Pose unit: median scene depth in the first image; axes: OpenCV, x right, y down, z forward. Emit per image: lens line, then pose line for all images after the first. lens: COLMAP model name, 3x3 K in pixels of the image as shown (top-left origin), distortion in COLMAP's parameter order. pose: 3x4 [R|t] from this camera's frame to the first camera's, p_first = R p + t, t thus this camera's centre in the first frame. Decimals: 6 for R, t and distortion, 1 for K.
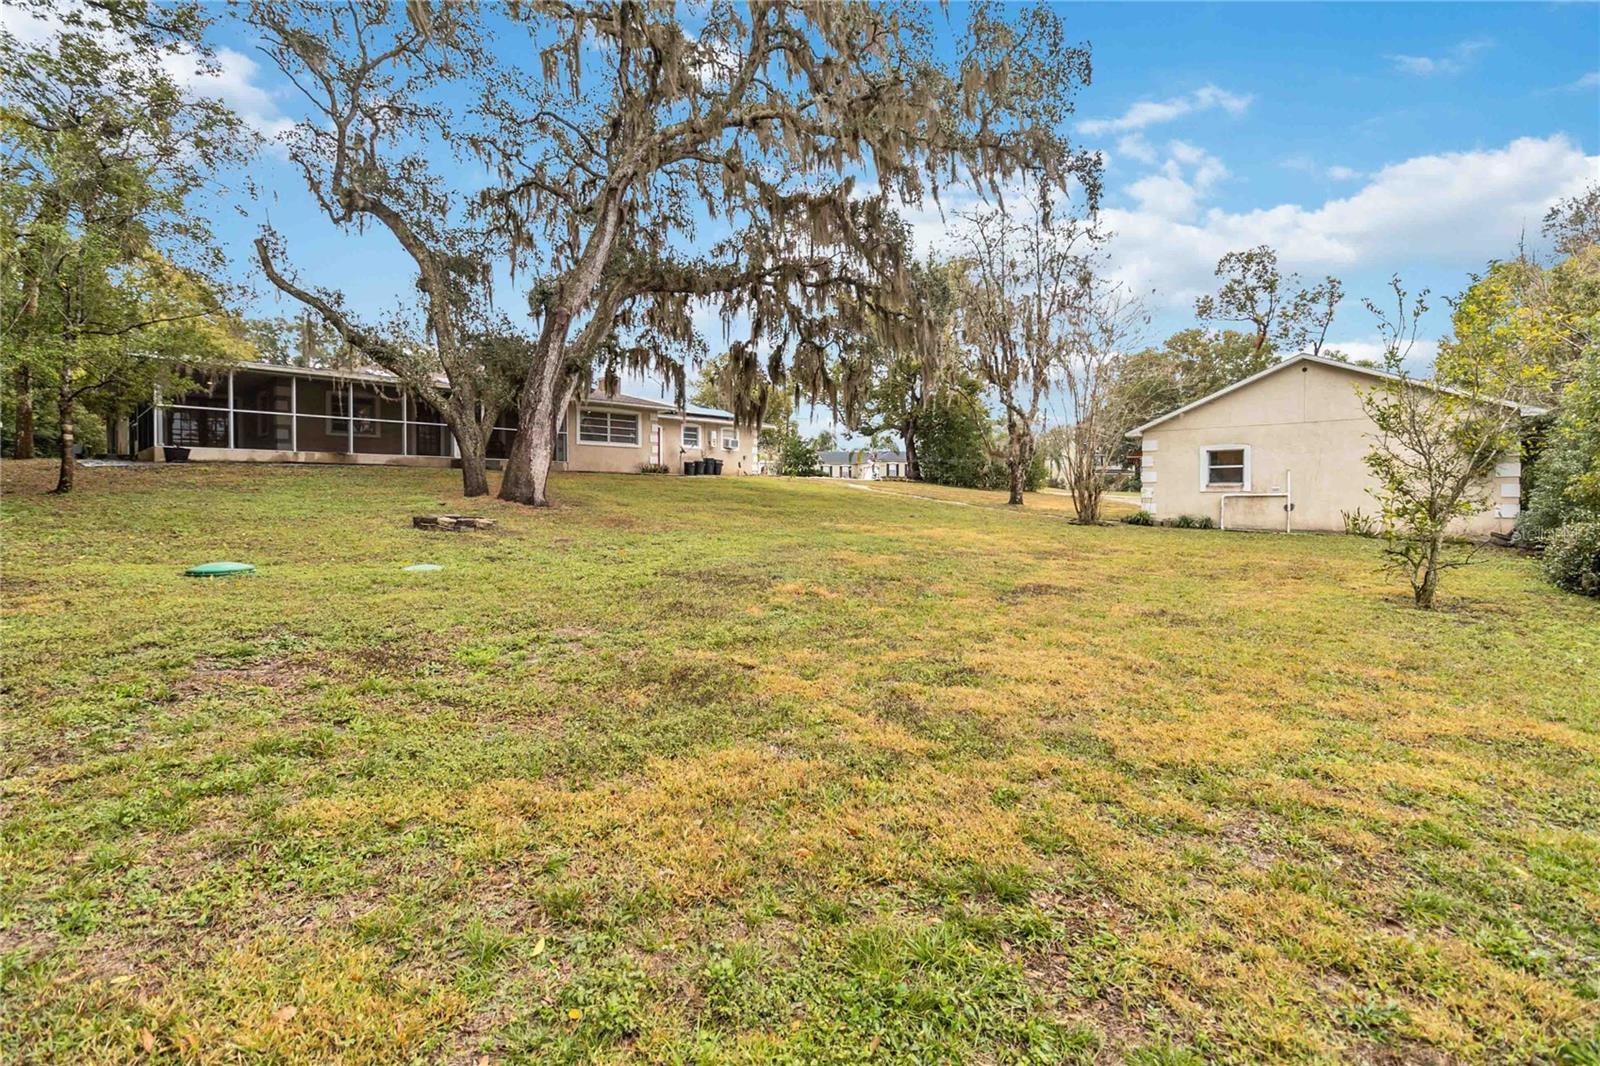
lens RADIAL K [[752.3, 0, 800.7], [0, 752.3, 526.0], [0, 0, 1]] dist [-0.001453, -0.000050]
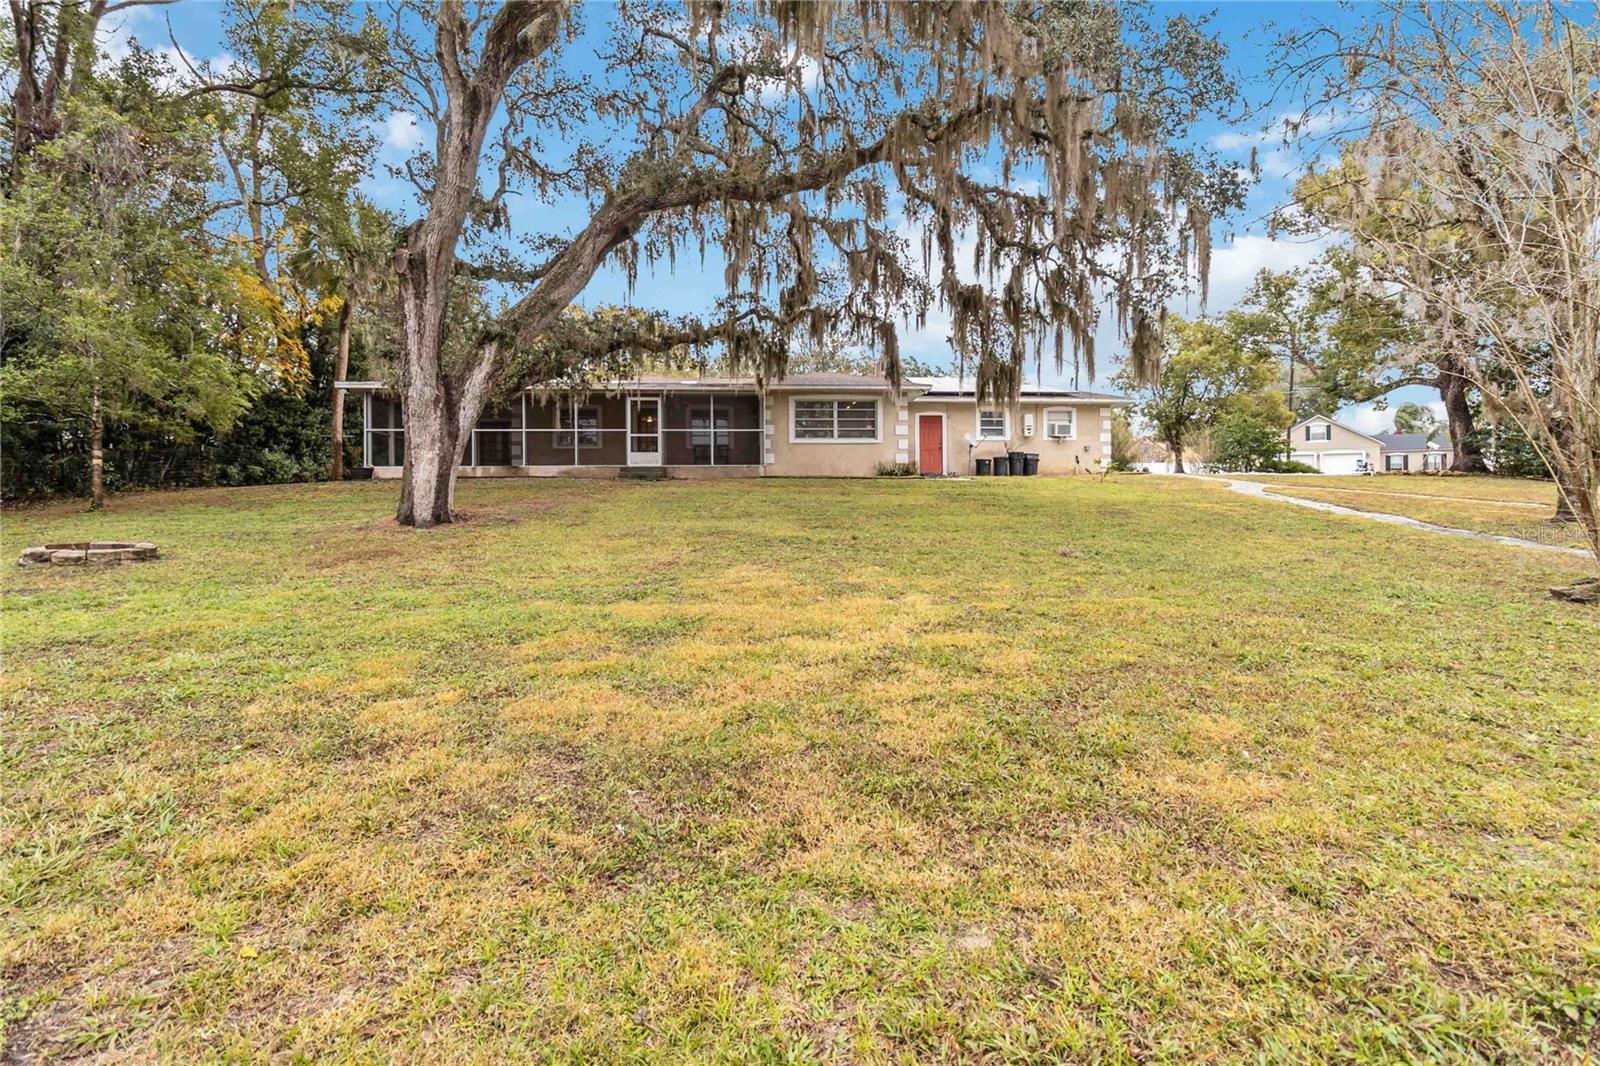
lens RADIAL K [[752.3, 0, 799.3], [0, 752.3, 527.2], [0, 0, 1]] dist [-0.001453, -0.000050]
pose [[0.738869, 0.013711, -0.673710, 0.239732], [-0.018305, 0.999832, 0.000272, -0.018057], [0.673601, 0.012132, 0.738996, 0.388373]]
